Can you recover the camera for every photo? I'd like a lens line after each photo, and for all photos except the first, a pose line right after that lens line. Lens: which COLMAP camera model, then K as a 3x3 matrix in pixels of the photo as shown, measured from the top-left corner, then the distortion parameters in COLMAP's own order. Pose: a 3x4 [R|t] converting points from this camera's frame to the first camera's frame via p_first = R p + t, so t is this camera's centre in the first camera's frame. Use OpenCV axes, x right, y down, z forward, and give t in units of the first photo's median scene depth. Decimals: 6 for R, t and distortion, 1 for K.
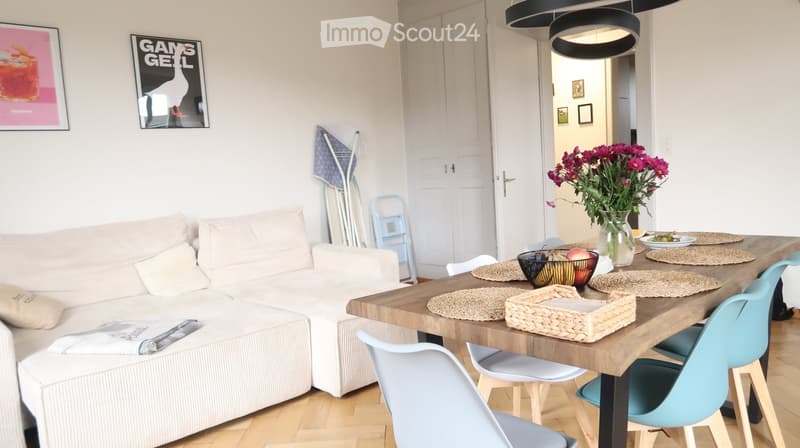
lens RADIAL K [[560.8, 0, 400.1], [0, 560.8, 224.9], [0, 0, 1]] dist [-0.019481, 0.002424]
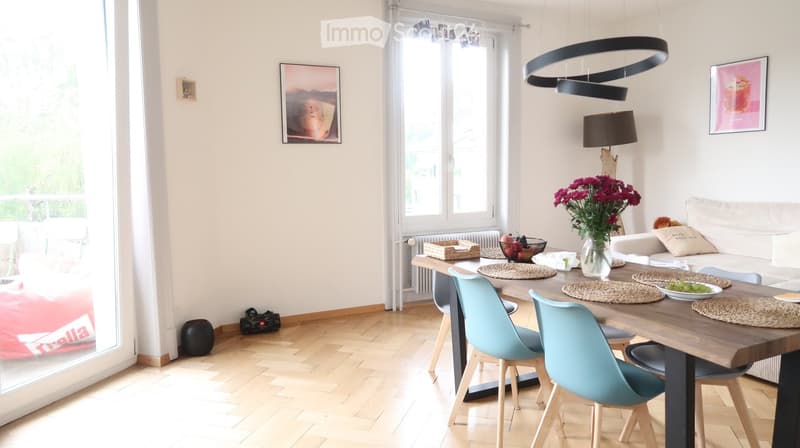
lens RADIAL K [[560.8, 0, 405.5], [0, 560.8, 230.0], [0, 0, 1]] dist [-0.019481, 0.002424]
pose [[-0.281101, 0.161215, -0.946040, 0.885416], [-0.069358, 0.979798, 0.187576, -0.112800], [0.957169, 0.118343, -0.264241, 0.491034]]
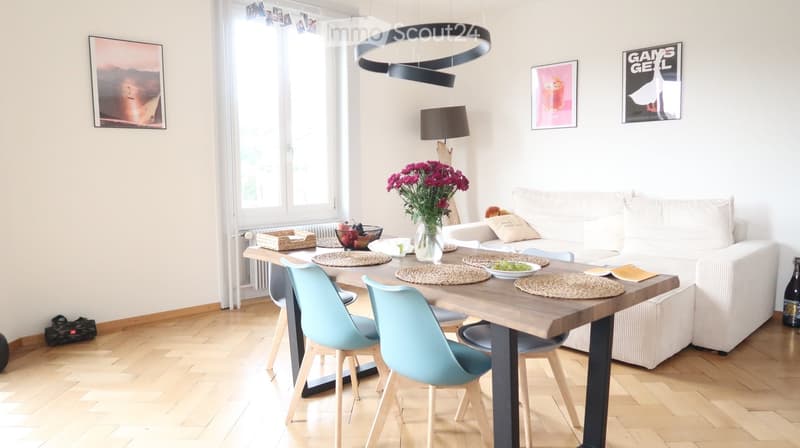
lens RADIAL K [[560.8, 0, 410.4], [0, 560.8, 228.0], [0, 0, 1]] dist [-0.019481, 0.002424]
pose [[-0.005692, 0.169102, -0.985582, 0.861808], [-0.099709, 0.980590, 0.168821, -0.101003], [0.995000, 0.099232, 0.011279, 0.503513]]
